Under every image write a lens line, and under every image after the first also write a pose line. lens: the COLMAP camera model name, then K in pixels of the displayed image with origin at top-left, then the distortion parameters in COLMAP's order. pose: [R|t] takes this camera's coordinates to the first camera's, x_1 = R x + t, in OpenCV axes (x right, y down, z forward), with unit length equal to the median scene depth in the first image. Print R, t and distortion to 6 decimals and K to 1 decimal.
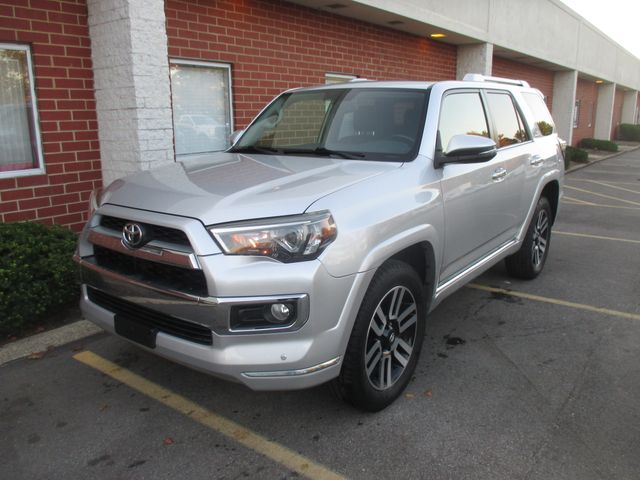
lens RADIAL K [[528.4, 0, 320.6], [0, 528.4, 240.3], [0, 0, 1]] dist [-0.047979, 0.011455]
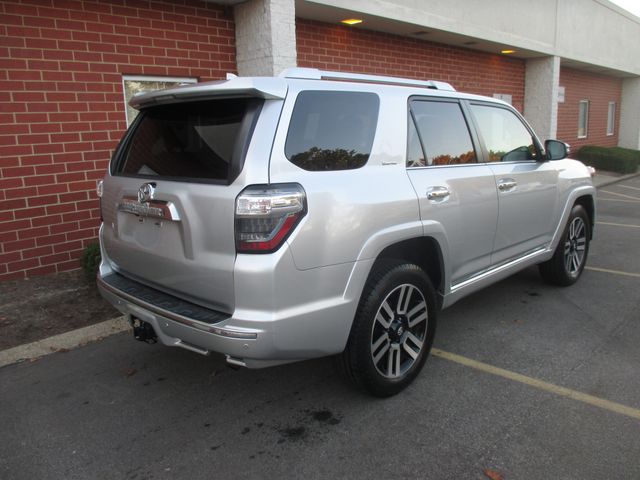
lens RADIAL K [[528.4, 0, 317.8], [0, 528.4, 241.0], [0, 0, 1]] dist [-0.047979, 0.011455]
pose [[0.993090, 0.001046, -0.117348, -0.107250], [-0.003134, 0.999840, -0.017613, 0.066560], [0.117311, 0.017859, 0.992935, -0.315203]]
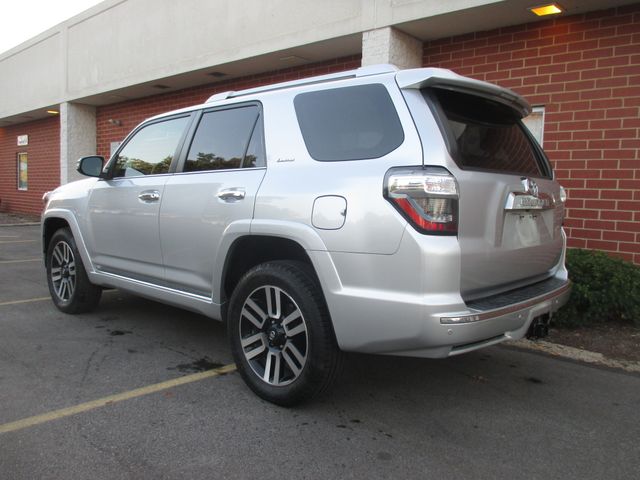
lens RADIAL K [[528.4, 0, 326.6], [0, 528.4, 243.8], [0, 0, 1]] dist [-0.047979, 0.011455]
pose [[-0.087647, 0.100024, -0.991117, 1.095463], [-0.258520, 0.958573, 0.119601, -0.208245], [0.962021, 0.266707, -0.058158, 1.189448]]
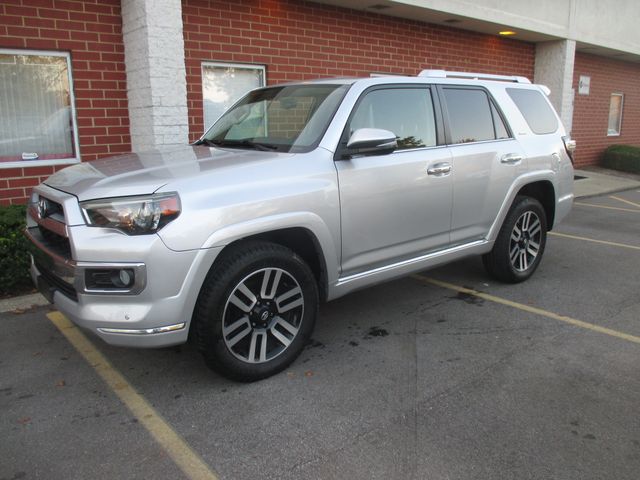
lens RADIAL K [[528.4, 0, 321.6], [0, 528.4, 240.1], [0, 0, 1]] dist [-0.047979, 0.011455]
pose [[0.974443, 0.053038, -0.218286, 0.294777], [-0.054000, 0.998540, 0.001563, 0.014446], [0.218050, 0.010264, 0.975884, -0.015464]]
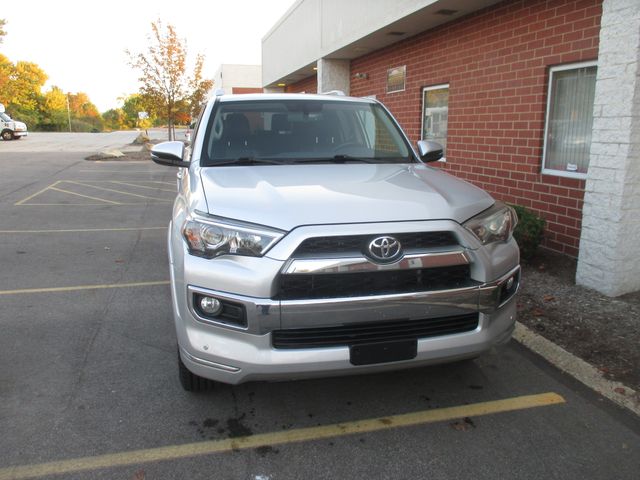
lens RADIAL K [[528.4, 0, 324.1], [0, 528.4, 239.9], [0, 0, 1]] dist [-0.047979, 0.011455]
pose [[-0.616464, 0.169848, -0.768846, 0.713466], [-0.178276, 0.920991, 0.346400, -0.321262], [0.766935, 0.350610, -0.537478, 1.347156]]
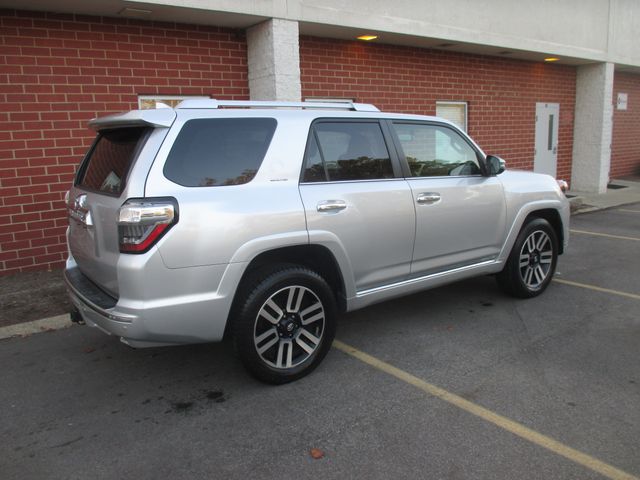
lens RADIAL K [[528.4, 0, 318.1], [0, 528.4, 240.7], [0, 0, 1]] dist [-0.047979, 0.011455]
pose [[0.960495, 0.029185, -0.276762, 0.169232], [-0.037460, 0.998994, -0.024658, 0.061628], [0.275764, 0.034051, 0.960622, -0.359681]]
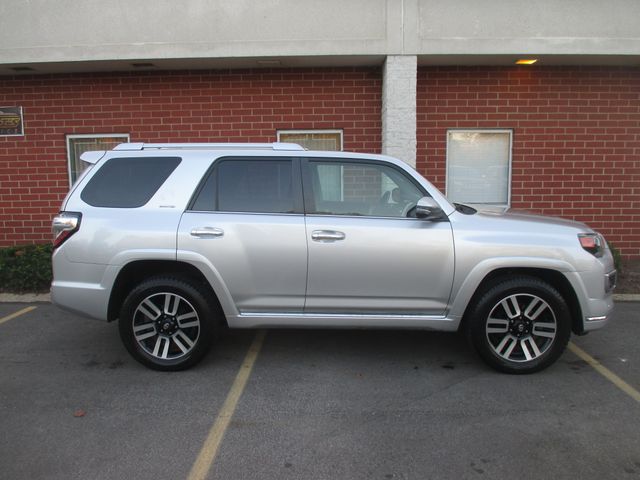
lens RADIAL K [[528.4, 0, 318.9], [0, 528.4, 239.9], [0, 0, 1]] dist [-0.047979, 0.011455]
pose [[0.585678, 0.113936, -0.802496, 0.826291], [-0.181892, 0.983295, 0.006857, -0.039145], [0.789871, 0.141952, 0.596618, 0.008370]]
